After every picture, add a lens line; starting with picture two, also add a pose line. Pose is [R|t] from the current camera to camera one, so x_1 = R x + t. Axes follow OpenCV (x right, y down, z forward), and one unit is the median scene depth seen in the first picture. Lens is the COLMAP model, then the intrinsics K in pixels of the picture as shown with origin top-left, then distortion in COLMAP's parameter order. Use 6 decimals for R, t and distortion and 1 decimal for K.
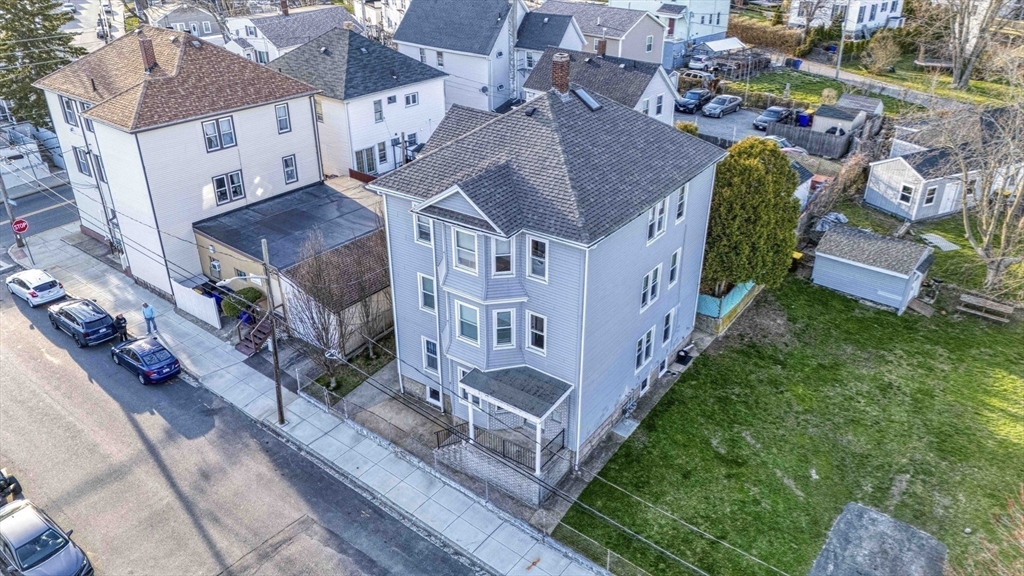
lens RADIAL K [[748.8, 0, 514.8], [0, 748.8, 287.4], [0, 0, 1]] dist [0.077998, -0.065961]
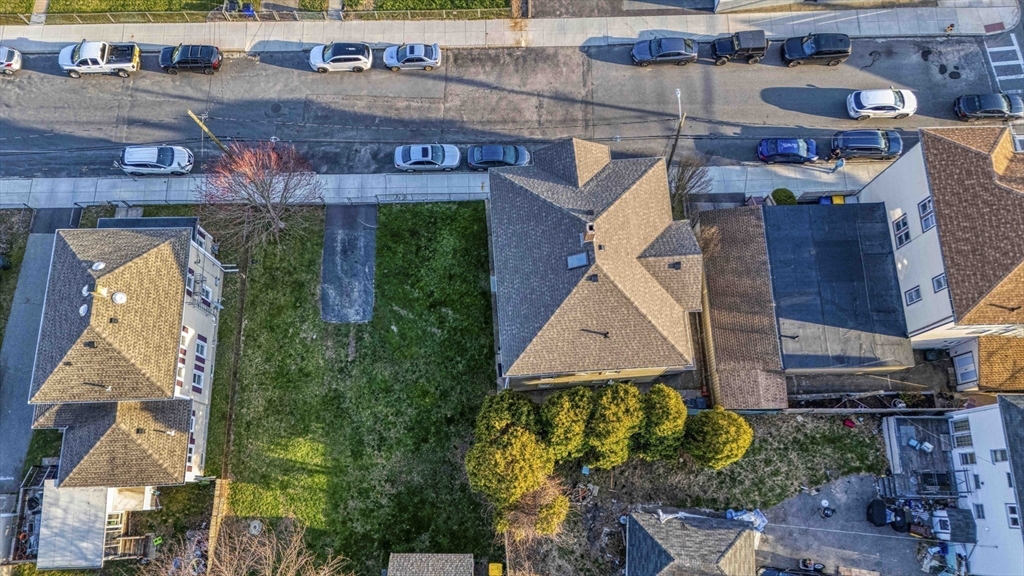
lens RADIAL K [[748.8, 0, 514.5], [0, 748.8, 285.2], [0, 0, 1]] dist [0.077998, -0.065961]
pose [[-0.772424, 0.608211, -0.182866, 0.310893], [-0.307592, -0.106347, 0.945557, -1.012940], [0.555651, 0.786619, 0.269226, 0.443483]]
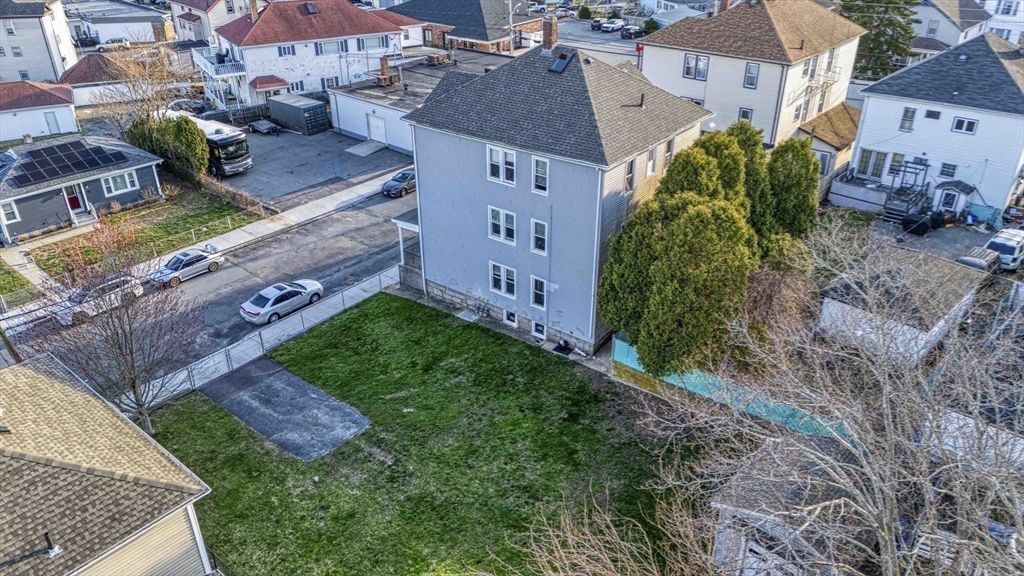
lens RADIAL K [[748.8, 0, 511.5], [0, 748.8, 287.5], [0, 0, 1]] dist [0.077998, -0.065961]
pose [[-0.041516, 0.478847, -0.876916, 0.913982], [-0.461469, 0.769261, 0.441909, -0.326257], [0.886184, 0.423016, 0.189036, 0.606172]]
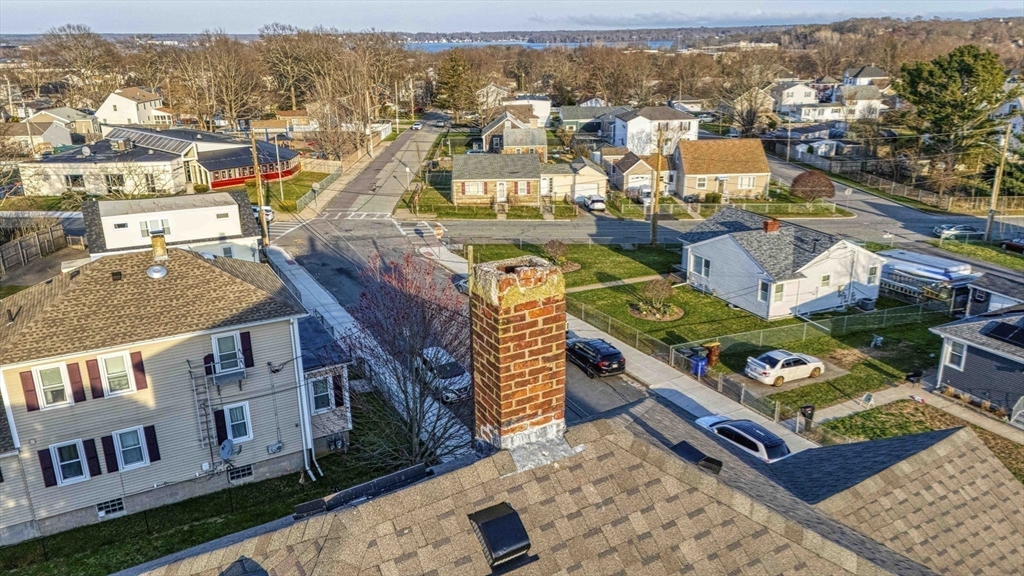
lens RADIAL K [[748.8, 0, 512.3], [0, 748.8, 284.0], [0, 0, 1]] dist [0.077998, -0.065961]
pose [[-0.916576, -0.110849, 0.384188, -0.006913], [0.201502, 0.701846, 0.683234, -0.290790], [-0.345377, 0.703651, -0.620959, 0.753765]]
